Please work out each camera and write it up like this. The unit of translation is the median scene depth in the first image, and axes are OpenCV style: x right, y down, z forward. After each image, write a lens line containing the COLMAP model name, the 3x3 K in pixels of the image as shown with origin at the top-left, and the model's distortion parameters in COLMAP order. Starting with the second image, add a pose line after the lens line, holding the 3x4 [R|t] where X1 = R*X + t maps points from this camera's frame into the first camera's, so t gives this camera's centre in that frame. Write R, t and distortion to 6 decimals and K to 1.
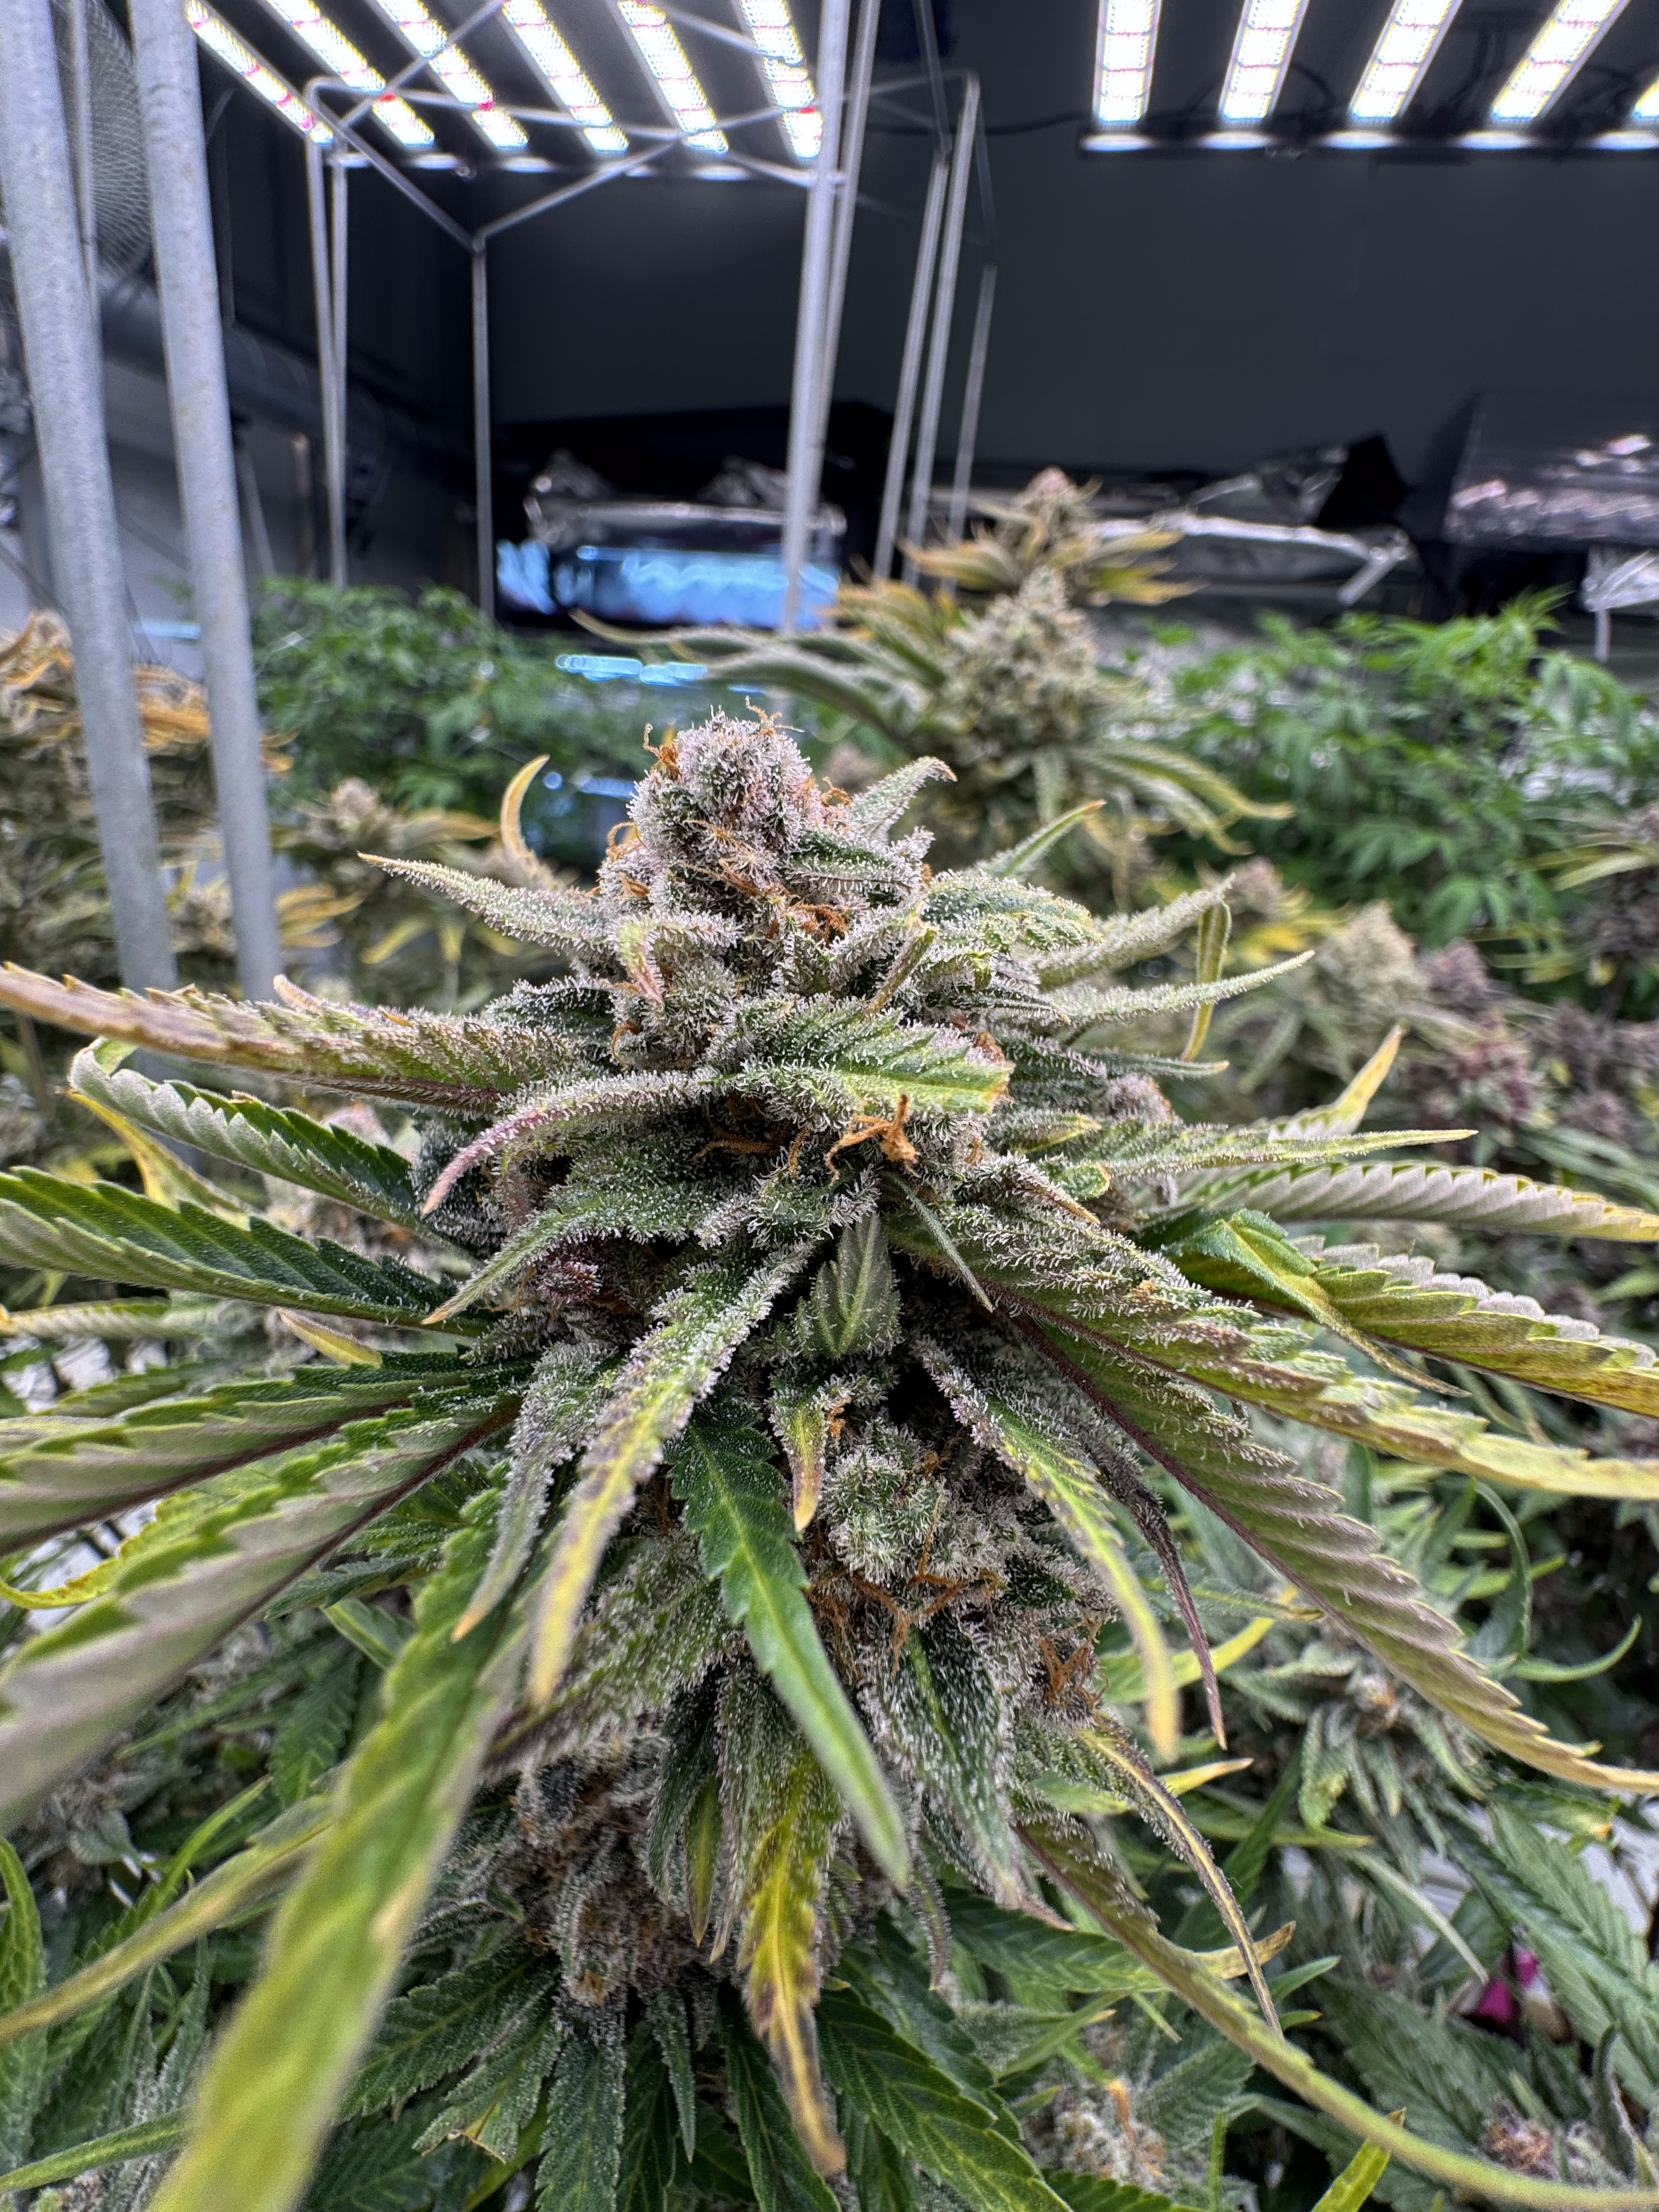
lens RADIAL K [[930.1, 0, 838.9], [0, 930.1, 1103.3], [0, 0, 1]] dist [-0.014023, -0.000019]
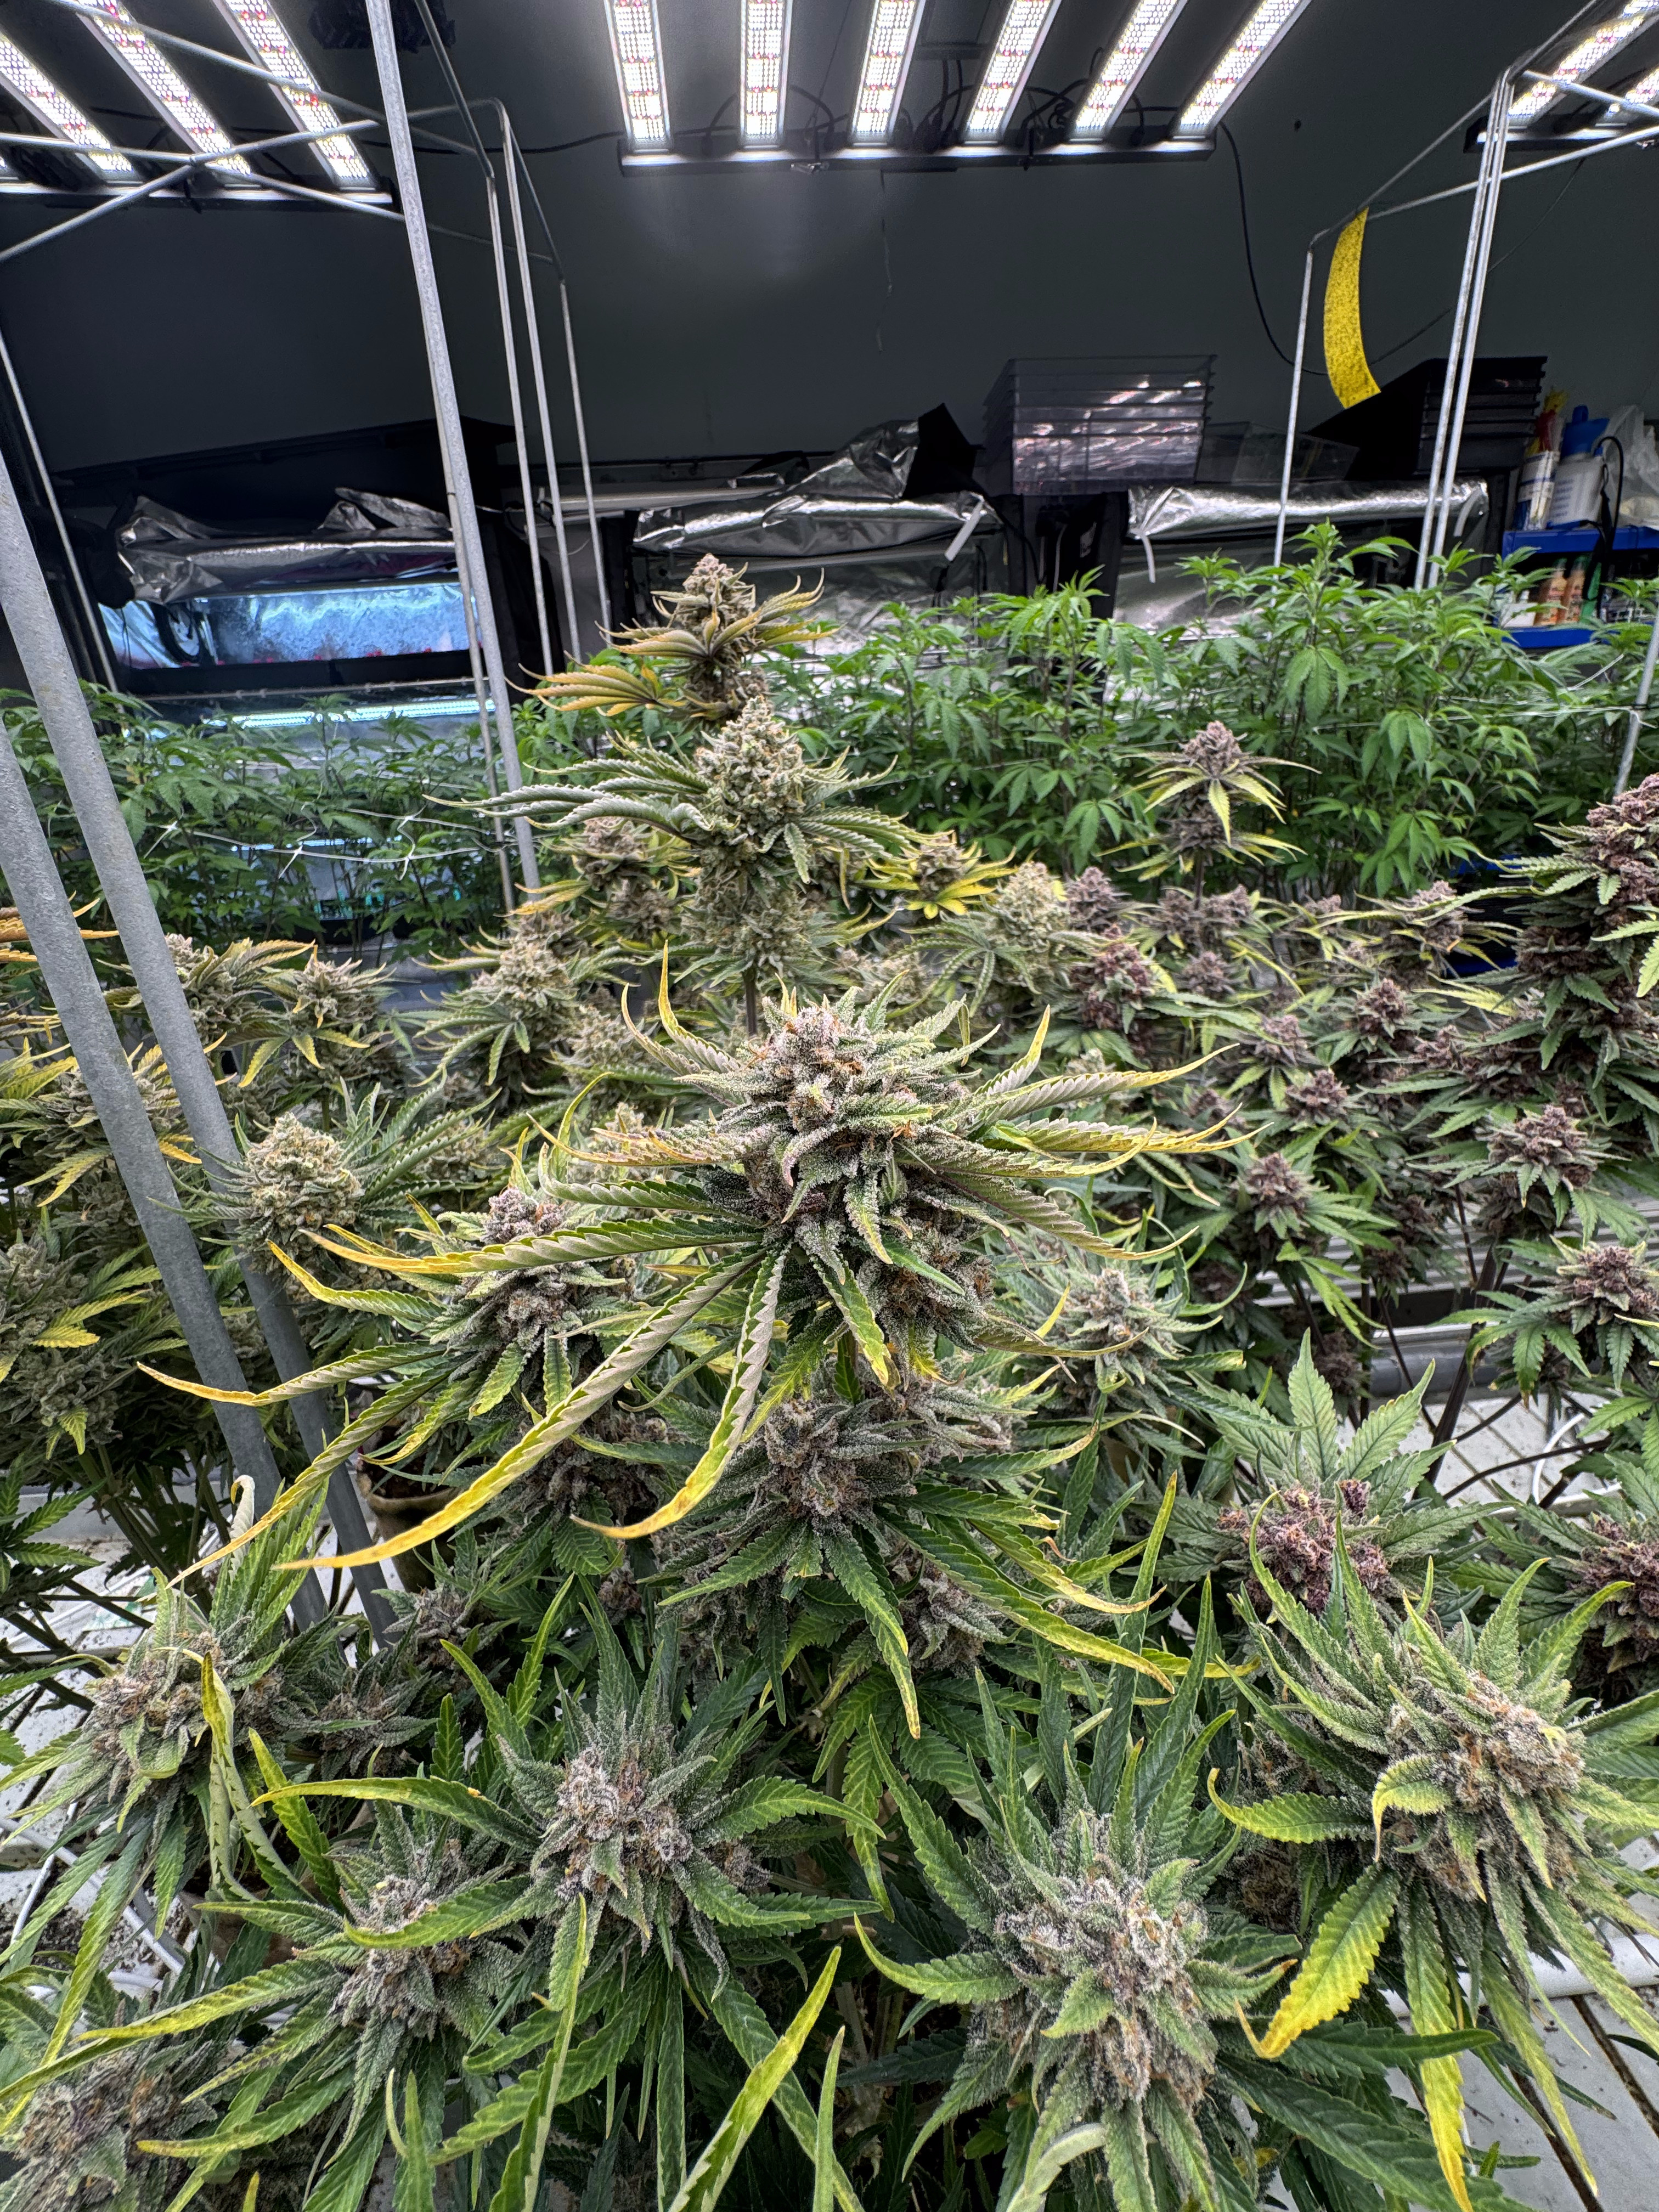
lens RADIAL K [[888.1, 0, 831.5], [0, 888.1, 1106.6], [0, 0, 1]] dist [-0.002931, 0.000752]
pose [[0.936975, -0.267792, 0.224422, -0.076564], [0.256877, 0.963367, 0.077063, -0.031394], [-0.236837, -0.014557, 0.971440, -0.181211]]
